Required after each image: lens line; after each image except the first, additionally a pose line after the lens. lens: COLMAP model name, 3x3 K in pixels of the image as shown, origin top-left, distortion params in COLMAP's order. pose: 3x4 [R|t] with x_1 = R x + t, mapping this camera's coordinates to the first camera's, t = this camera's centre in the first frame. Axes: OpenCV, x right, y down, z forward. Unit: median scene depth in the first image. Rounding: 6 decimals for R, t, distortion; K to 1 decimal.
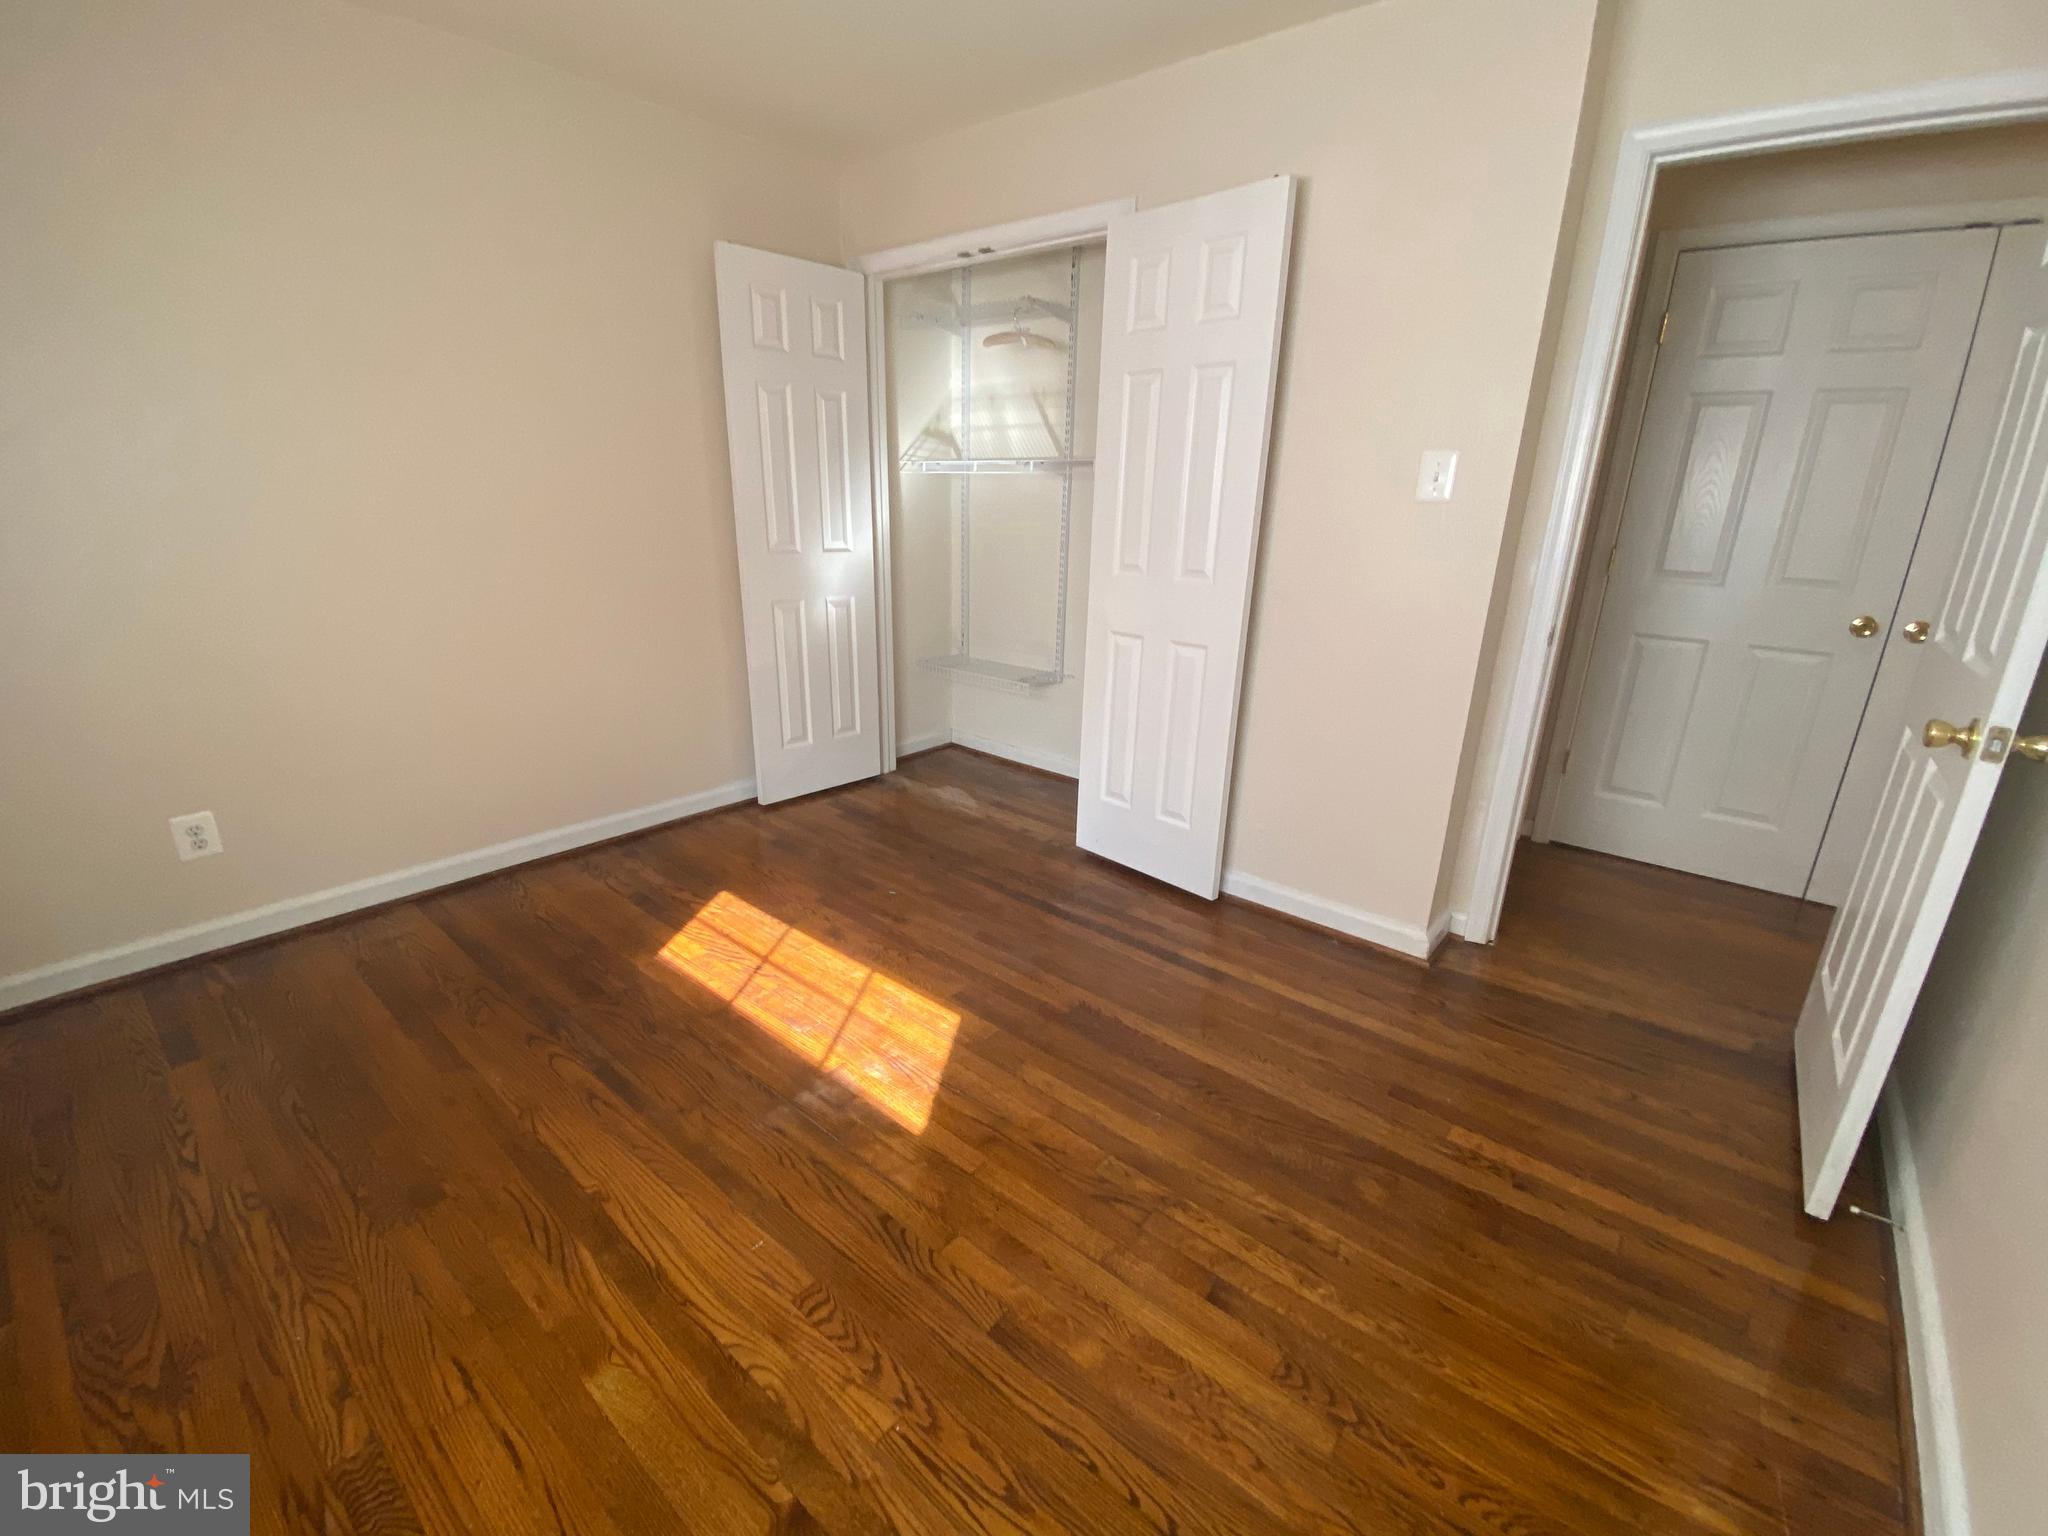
lens RADIAL K [[853.5, 0, 1018.2], [0, 853.5, 772.2], [0, 0, 1]] dist [0.040797, -0.029964]
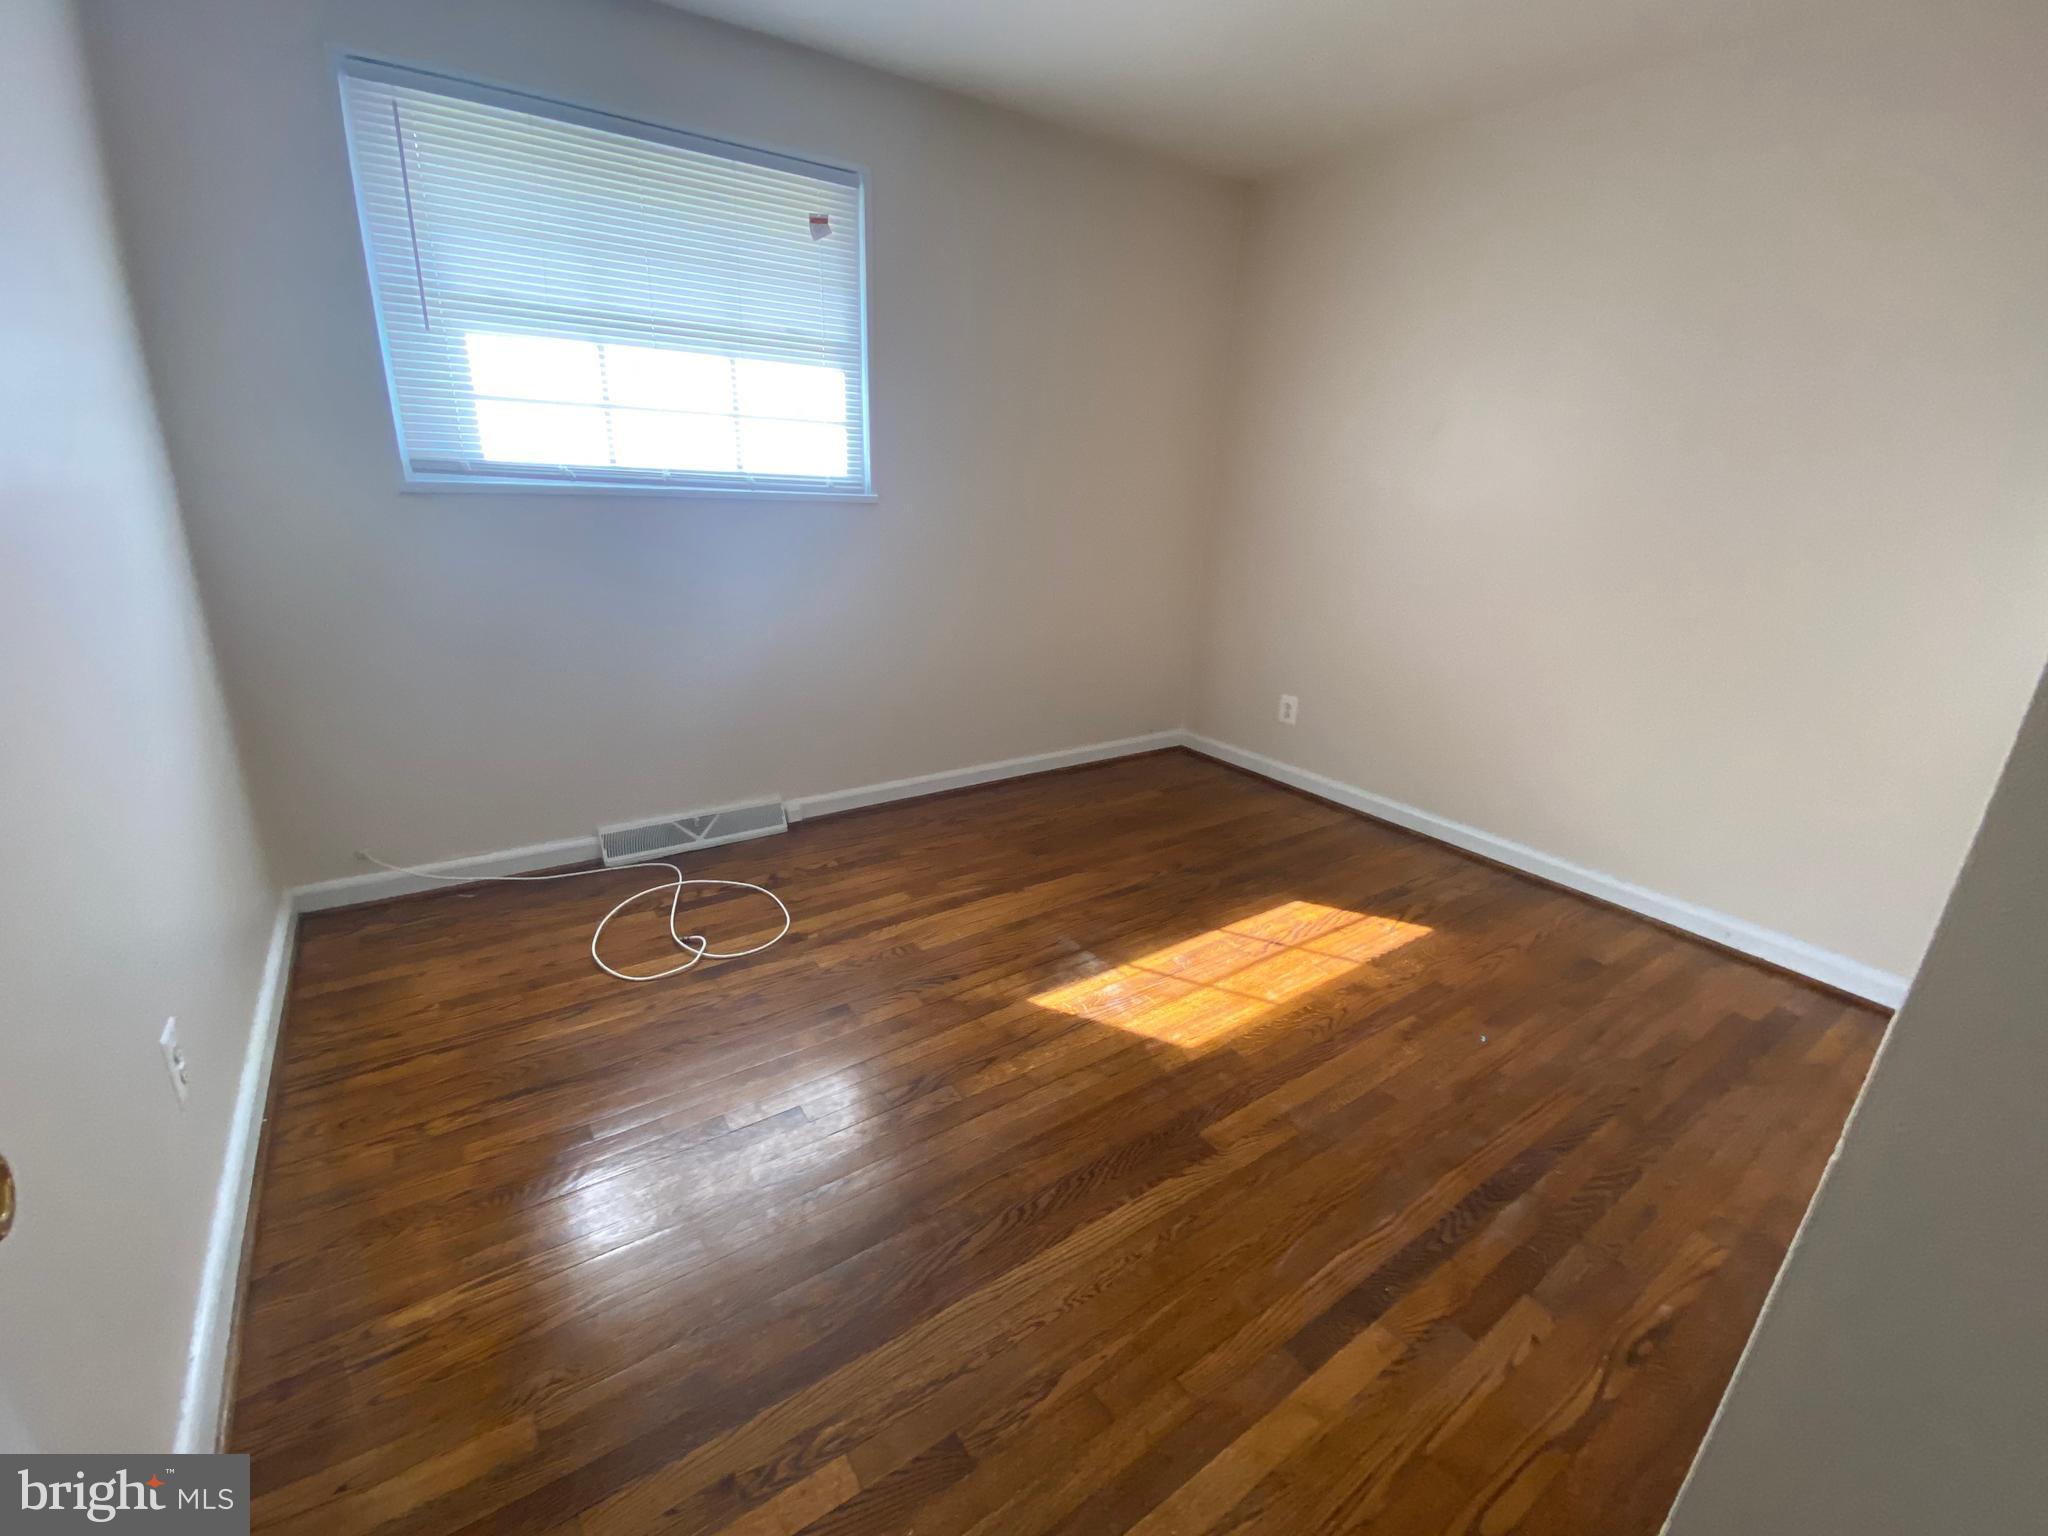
lens RADIAL K [[853.5, 0, 1018.2], [0, 853.5, 772.2], [0, 0, 1]] dist [0.040797, -0.029964]
pose [[-0.267325, 0.285390, -0.920375, 0.743979], [-0.337968, 0.866693, 0.366908, -0.252823], [0.902394, 0.409141, -0.135236, 0.804074]]
